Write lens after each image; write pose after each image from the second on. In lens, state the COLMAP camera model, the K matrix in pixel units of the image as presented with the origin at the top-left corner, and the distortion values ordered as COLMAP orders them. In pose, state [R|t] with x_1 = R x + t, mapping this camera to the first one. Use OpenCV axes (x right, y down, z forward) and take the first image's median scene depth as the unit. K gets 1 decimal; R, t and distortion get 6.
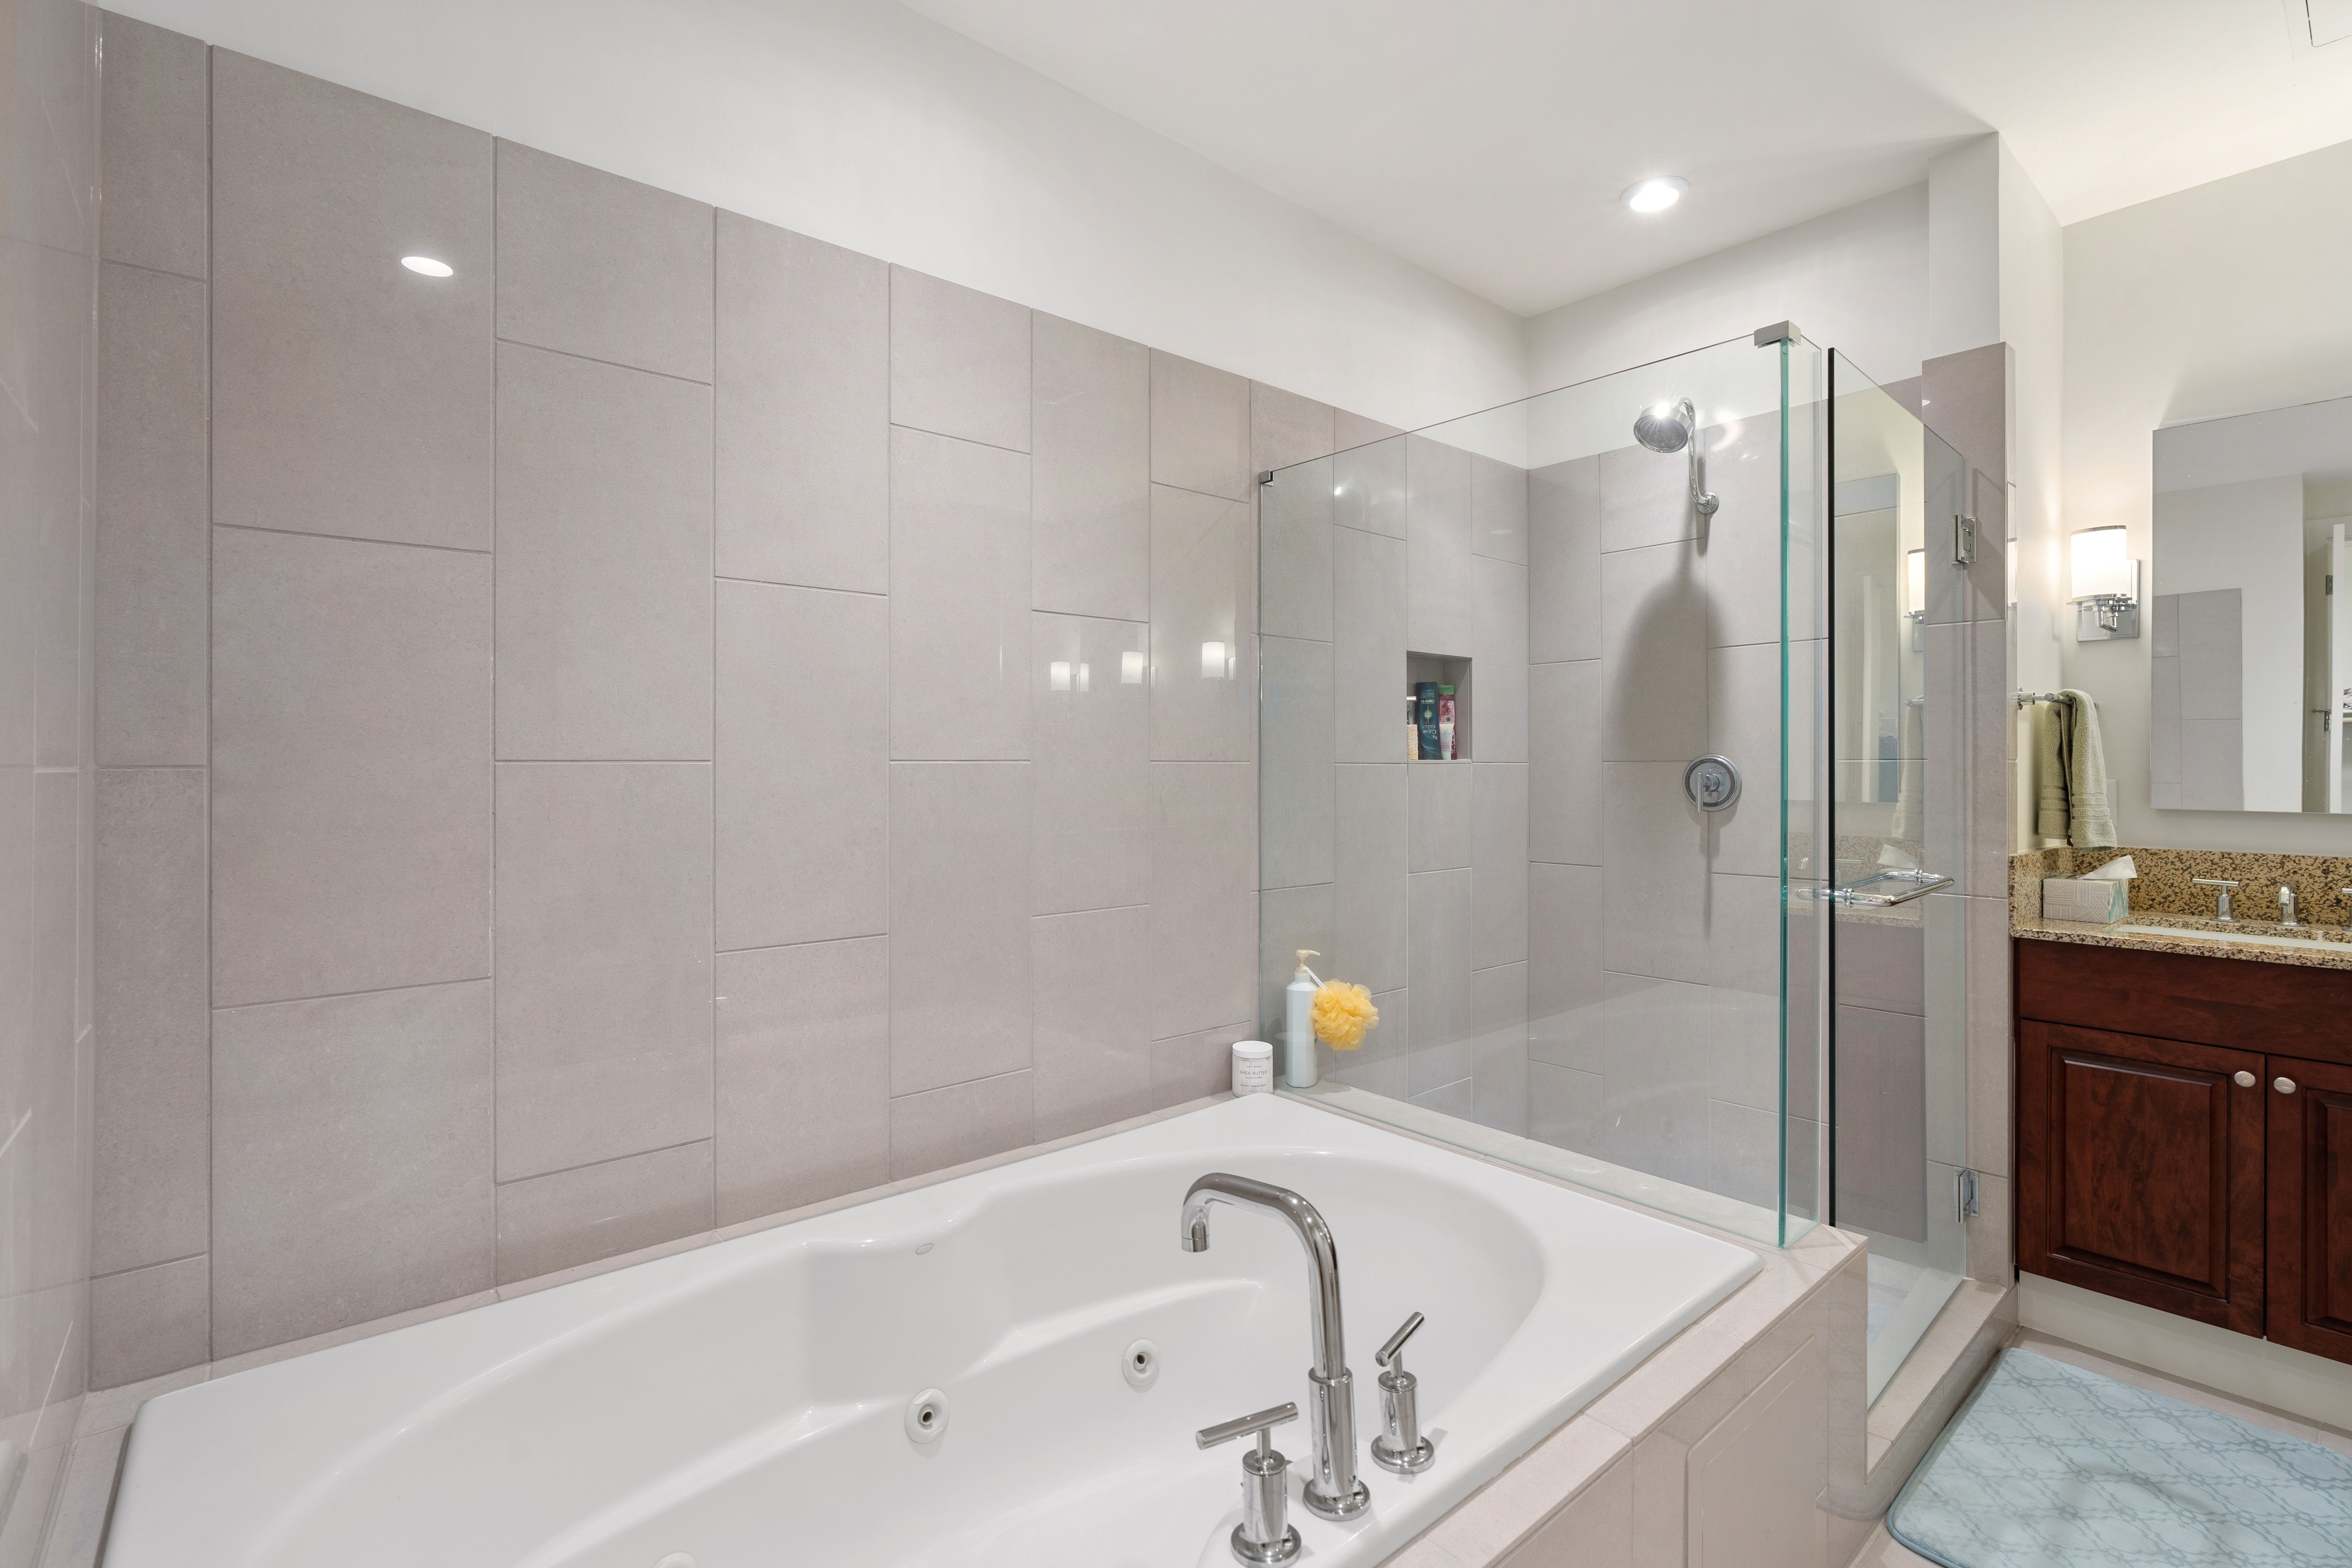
lens RADIAL K [[1082.2, 0, 1179.3], [0, 1082.2, 793.4], [0, 0, 1]] dist [0.000591, 0.000317]
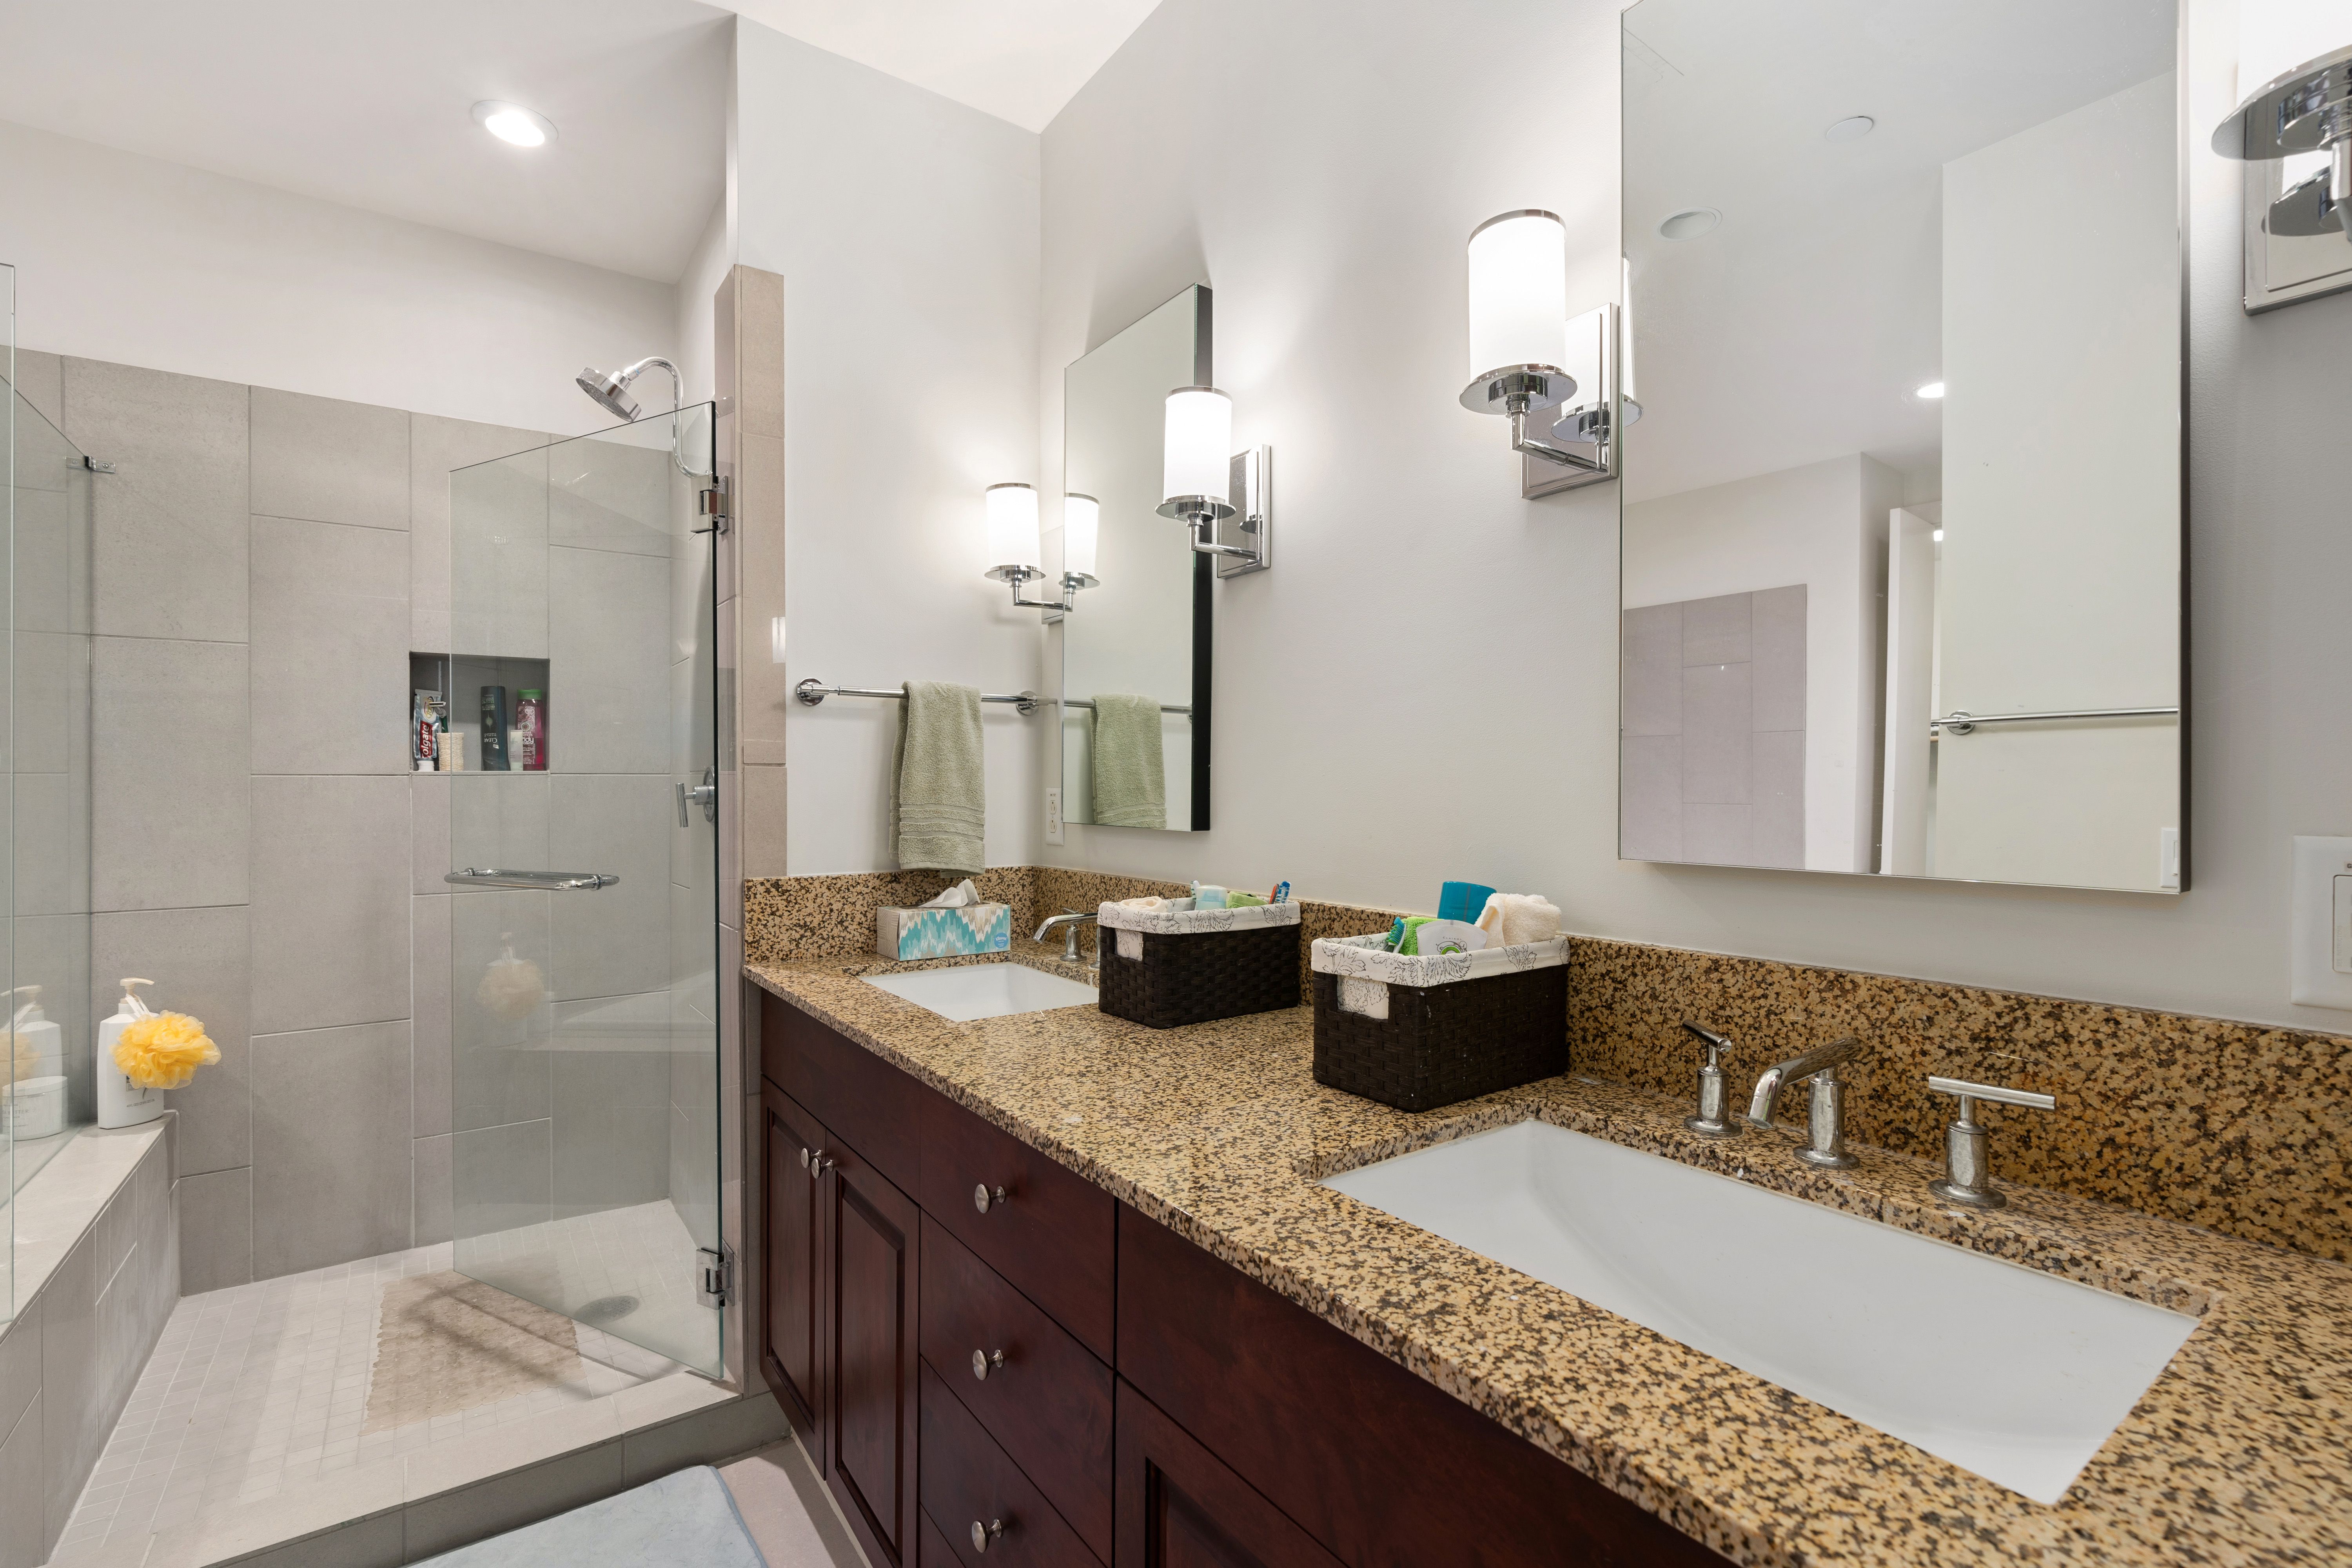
lens RADIAL K [[1061.8, 0, 1176.0], [0, 1061.8, 784.0], [0, 0, 1]] dist [-0.004352, 0.001183]
pose [[0.996455, 0.004364, -0.084010, 0.943719], [-0.006318, 0.999715, -0.023015, -0.003213], [0.083886, 0.023464, 0.996199, 0.164047]]
